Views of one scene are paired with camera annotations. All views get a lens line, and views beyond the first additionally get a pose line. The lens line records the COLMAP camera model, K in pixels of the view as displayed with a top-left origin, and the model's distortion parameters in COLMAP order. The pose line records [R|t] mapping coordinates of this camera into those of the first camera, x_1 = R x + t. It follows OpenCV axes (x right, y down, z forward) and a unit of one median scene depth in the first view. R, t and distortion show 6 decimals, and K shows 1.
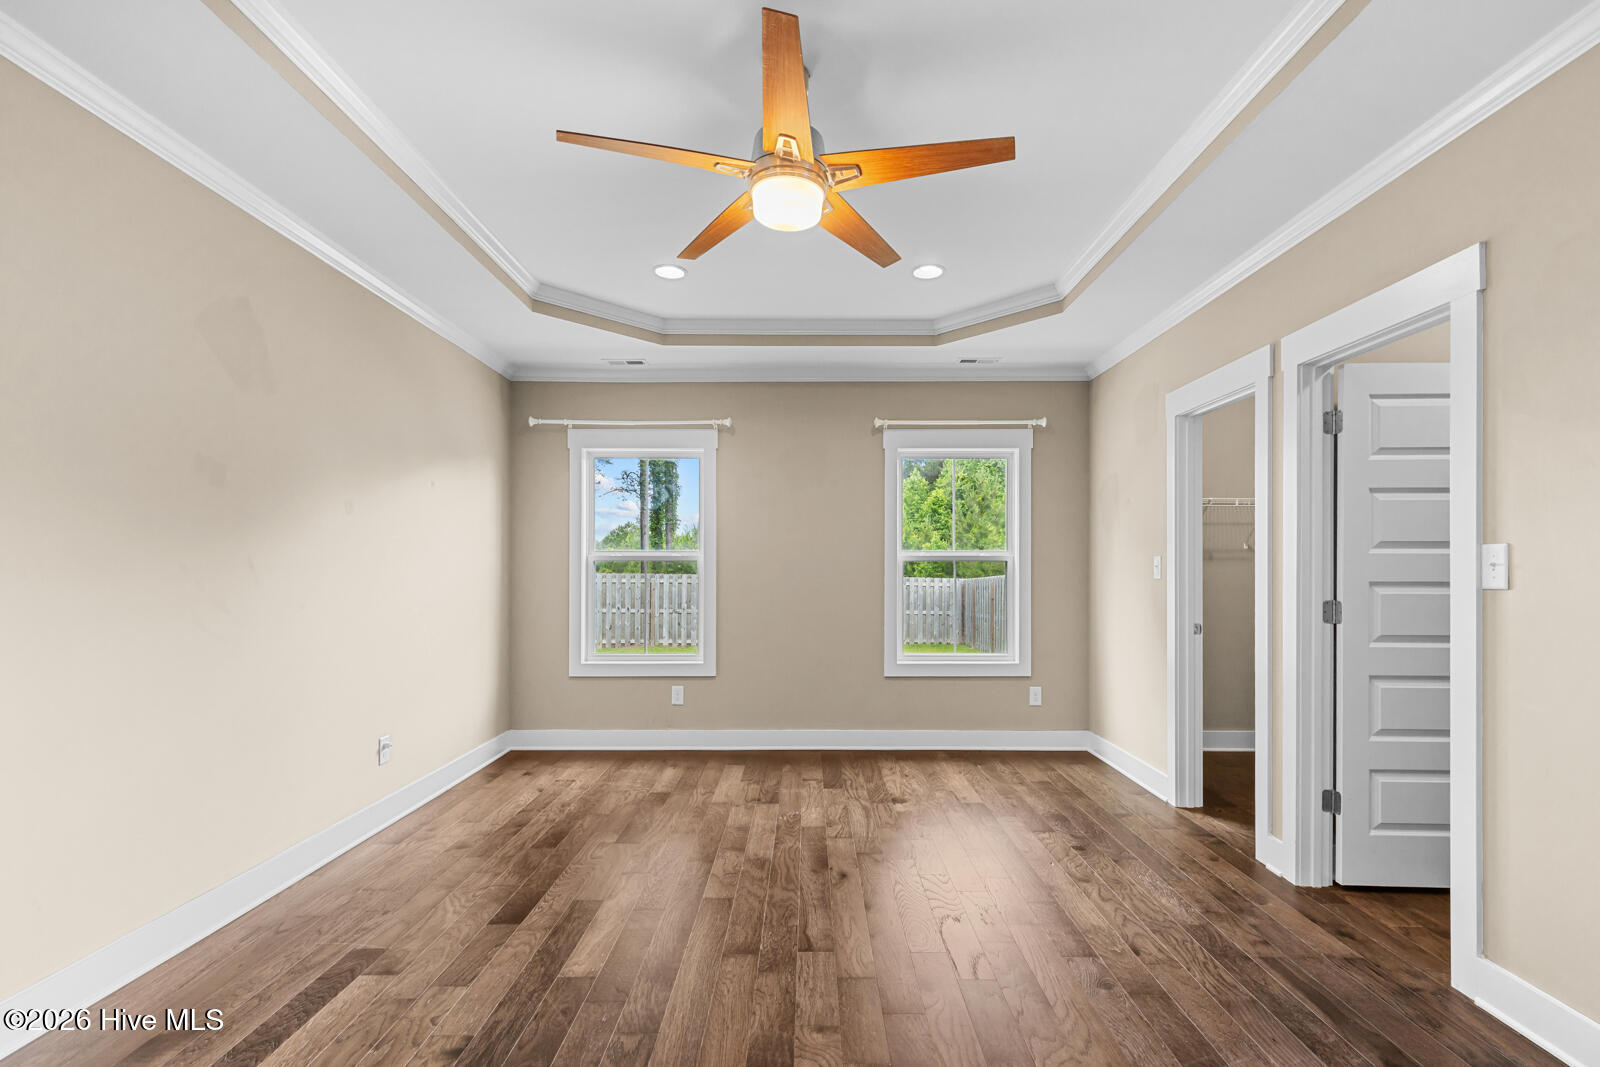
lens RADIAL K [[770.5, 0, 812.8], [0, 770.5, 565.3], [0, 0, 1]] dist [0.006231, -0.001326]
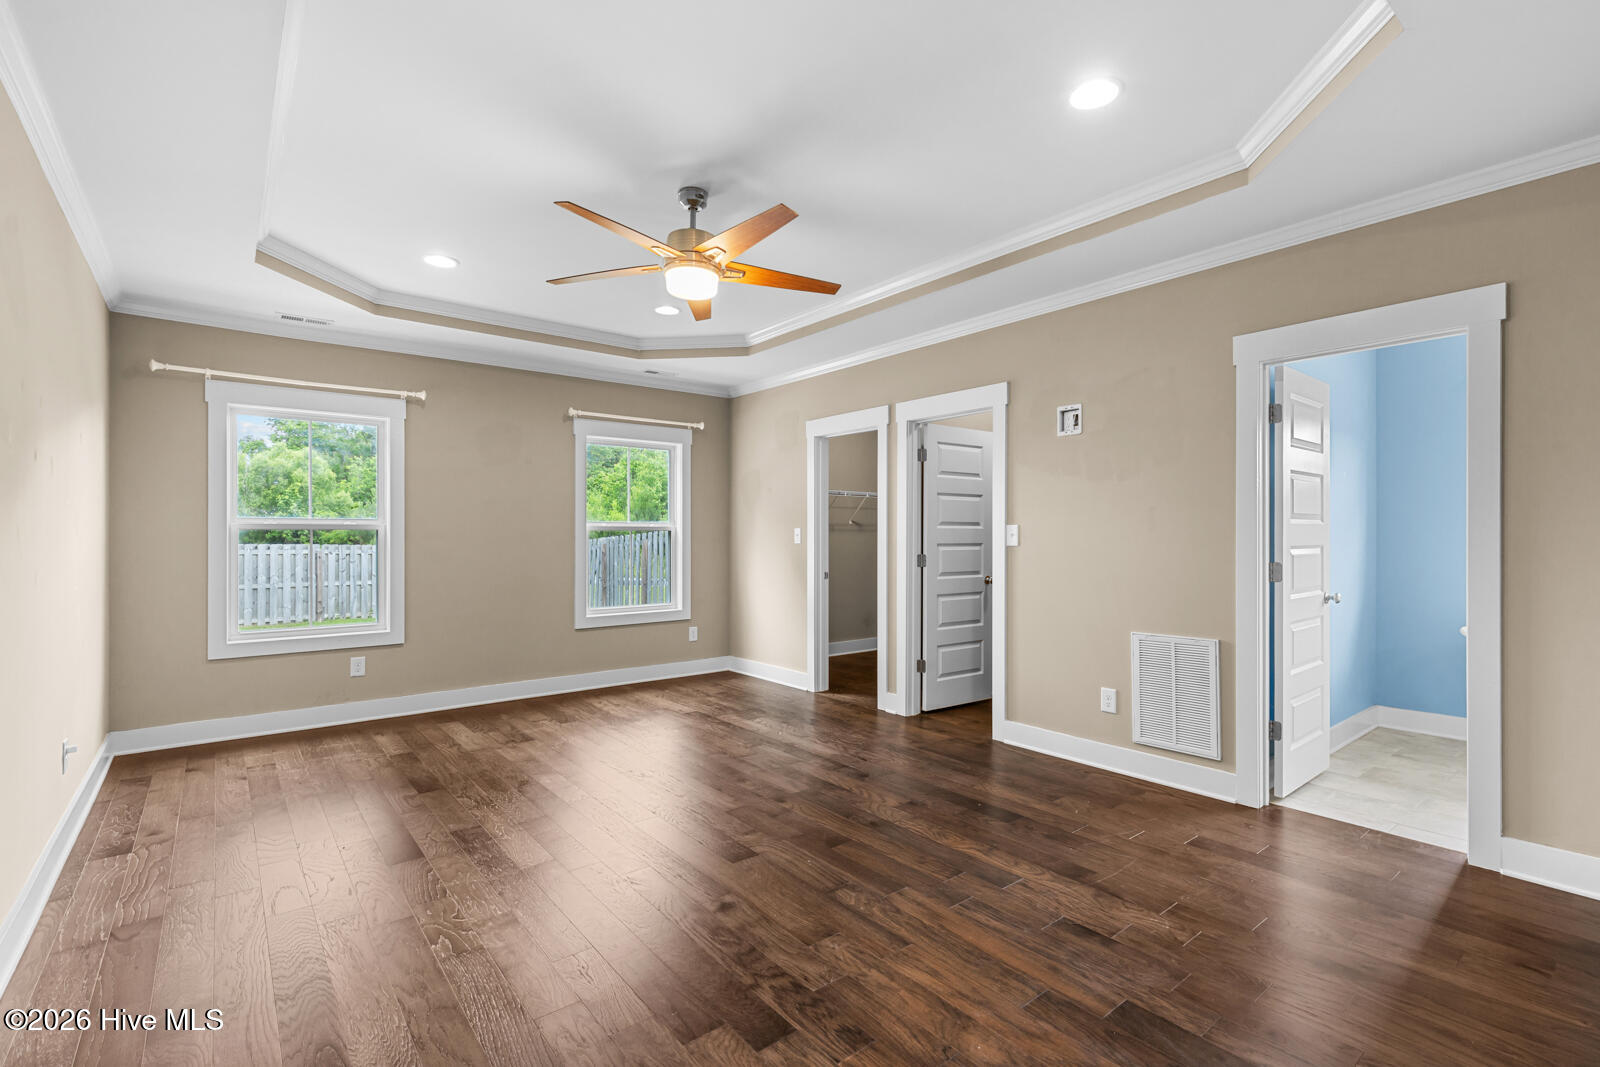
lens RADIAL K [[729.9, 0, 805.7], [0, 729.9, 534.1], [0, 0, 1]] dist [0.011650, -0.003972]
pose [[0.785813, -0.000101, 0.618464, -0.427256], [-0.000640, 0.999999, 0.000977, -0.001735], [-0.618464, -0.001163, 0.785812, -0.121576]]
